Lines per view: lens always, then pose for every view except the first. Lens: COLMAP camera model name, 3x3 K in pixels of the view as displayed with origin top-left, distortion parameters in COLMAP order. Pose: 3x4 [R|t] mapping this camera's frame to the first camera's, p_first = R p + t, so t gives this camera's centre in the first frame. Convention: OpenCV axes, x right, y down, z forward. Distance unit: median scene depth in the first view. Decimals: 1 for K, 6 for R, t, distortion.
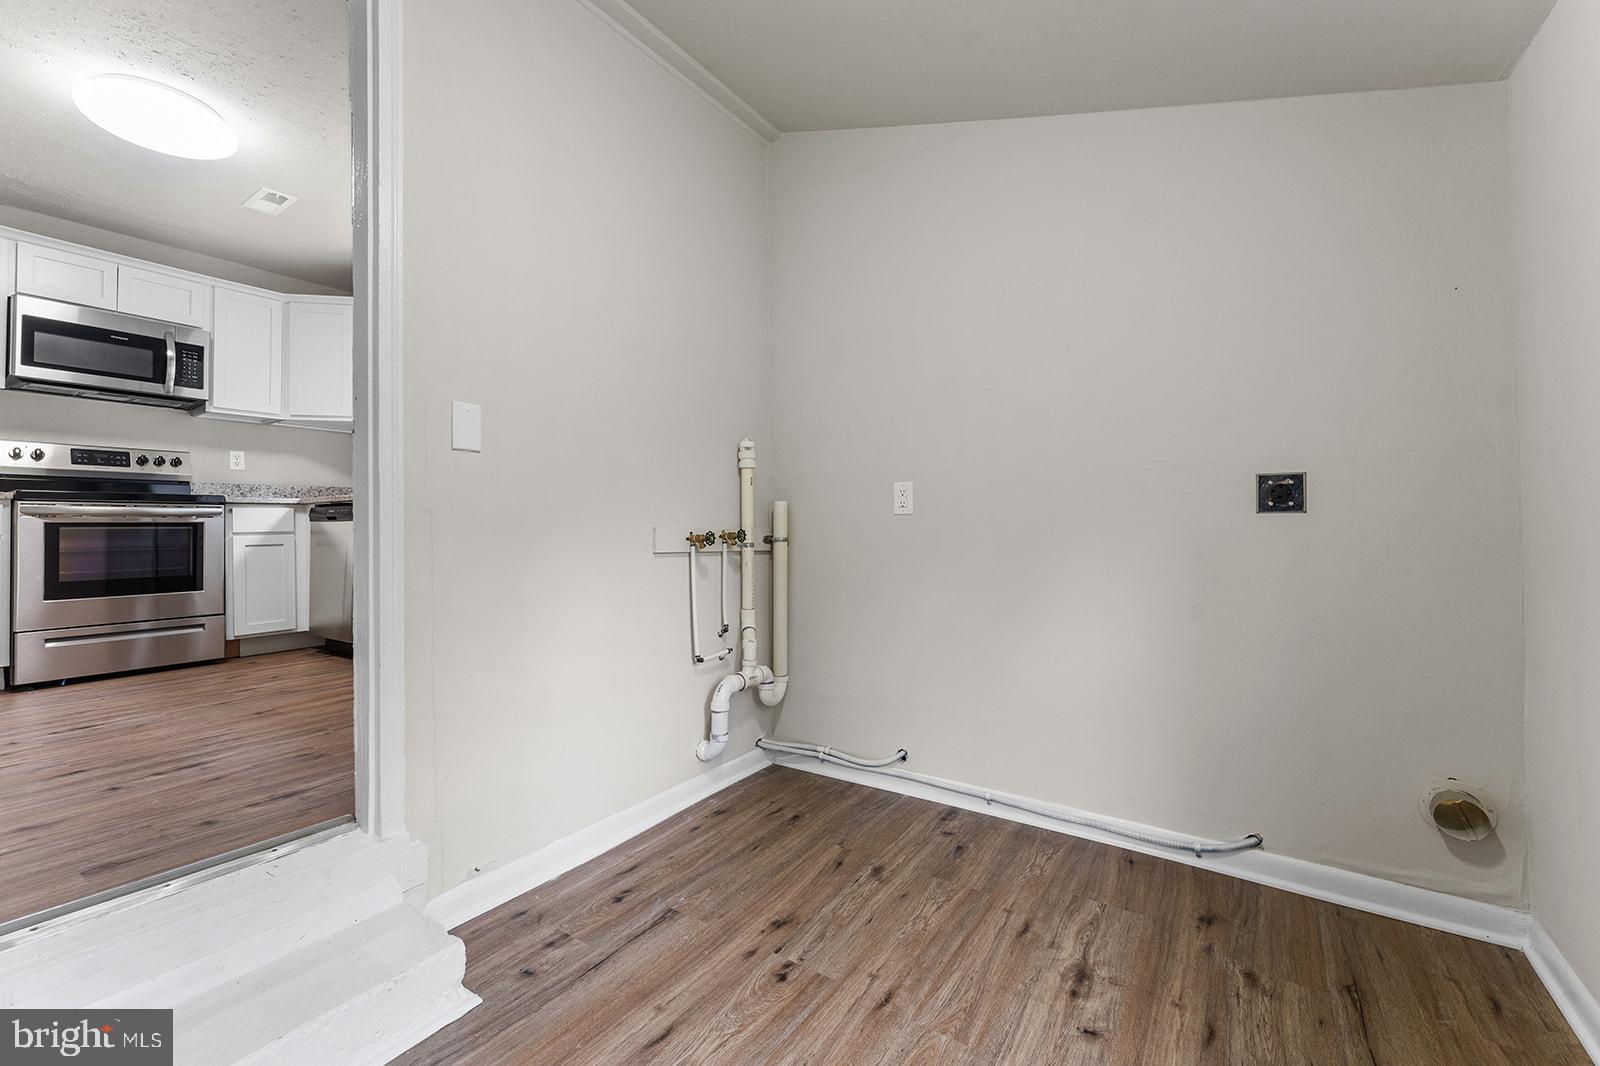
lens RADIAL K [[667.3, 0, 794.4], [0, 667.3, 516.0], [0, 0, 1]] dist [0.001520, -0.000403]
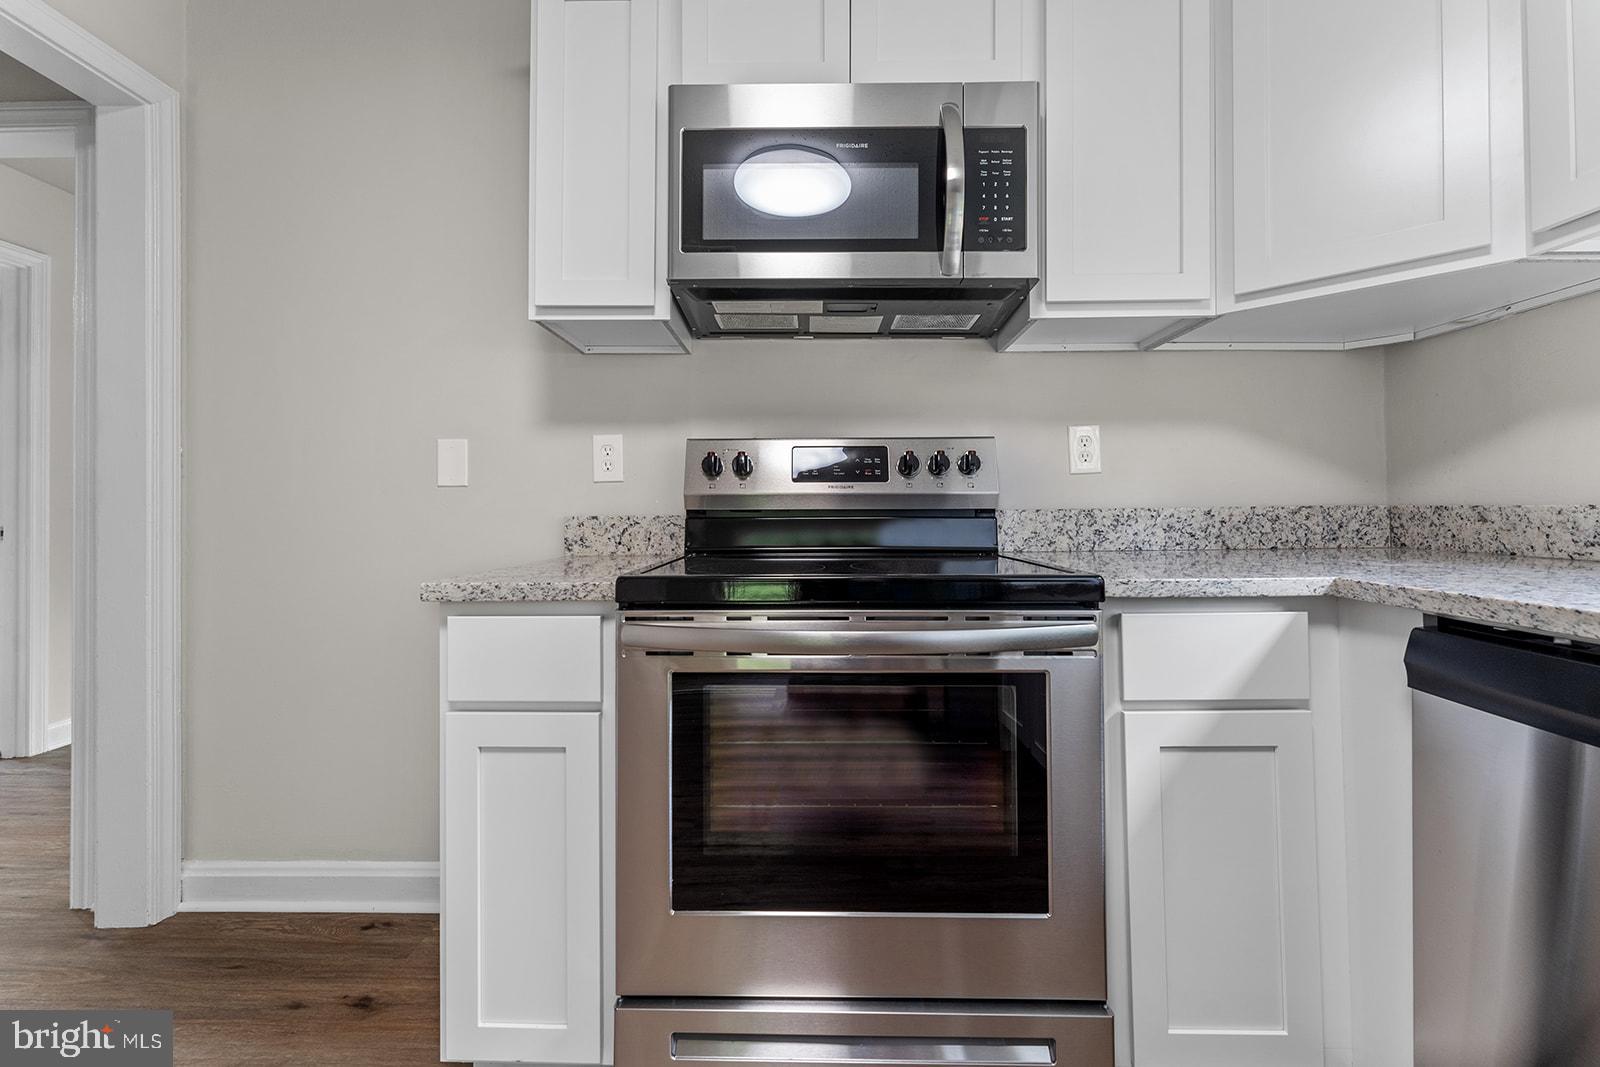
lens RADIAL K [[667.3, 0, 794.4], [0, 667.3, 516.5], [0, 0, 1]] dist [0.001520, -0.000403]
pose [[0.539393, 0.010582, -0.841987, -0.663898], [0.018765, 0.999522, 0.024584, -0.062374], [0.841845, -0.029060, 0.538937, 0.715629]]
